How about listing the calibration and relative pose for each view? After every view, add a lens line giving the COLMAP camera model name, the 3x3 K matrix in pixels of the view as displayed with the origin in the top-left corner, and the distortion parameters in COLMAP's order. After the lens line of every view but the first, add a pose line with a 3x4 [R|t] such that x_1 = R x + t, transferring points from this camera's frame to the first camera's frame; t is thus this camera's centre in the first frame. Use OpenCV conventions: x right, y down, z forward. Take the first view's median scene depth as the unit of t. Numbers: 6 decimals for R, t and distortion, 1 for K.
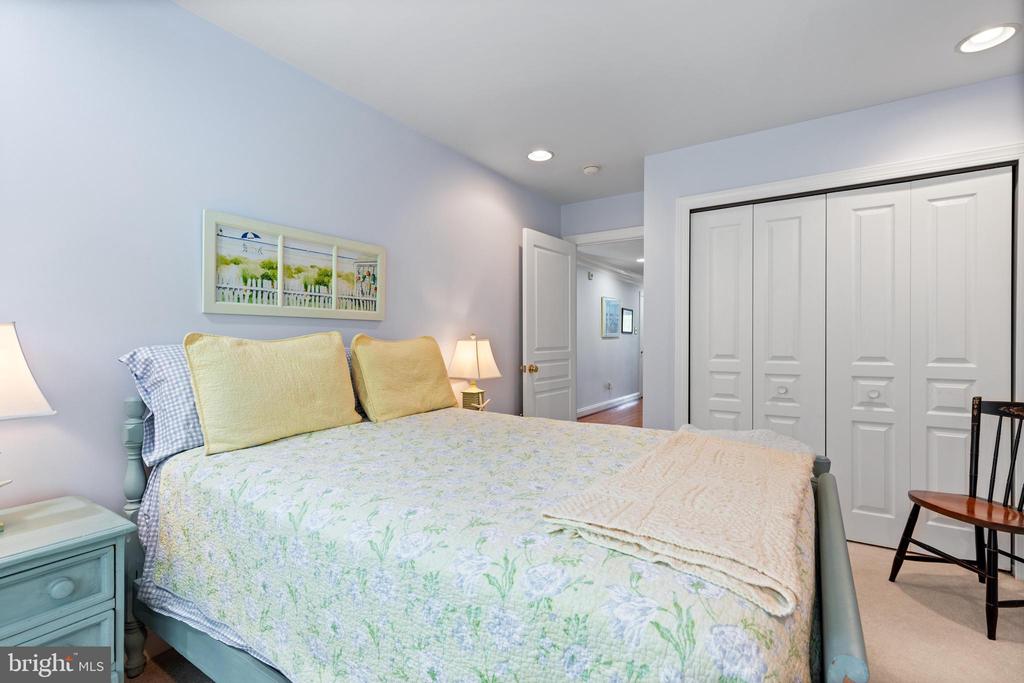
lens RADIAL K [[464.6, 0, 513.5], [0, 464.6, 341.4], [0, 0, 1]] dist [0.011429, -0.000564]
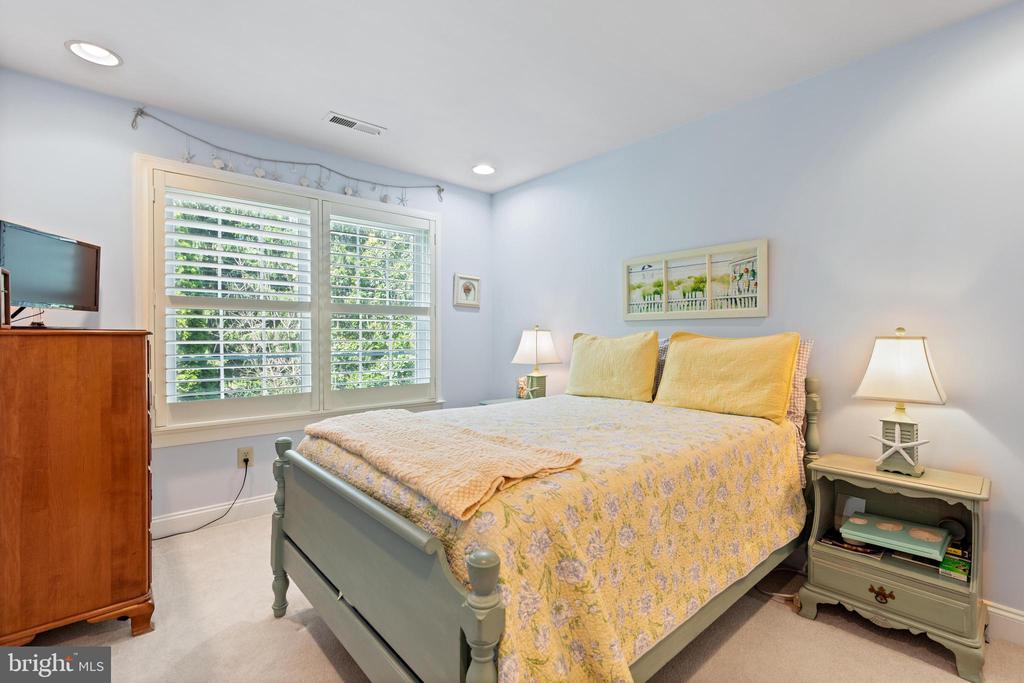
lens RADIAL K [[464.6, 0, 514.0], [0, 464.6, 342.0], [0, 0, 1]] dist [0.011429, -0.000564]
pose [[-0.258186, -0.005449, -0.966080, 0.889191], [-0.018170, 0.999835, -0.000784, 0.019398], [0.965924, 0.017351, -0.258243, 0.889256]]
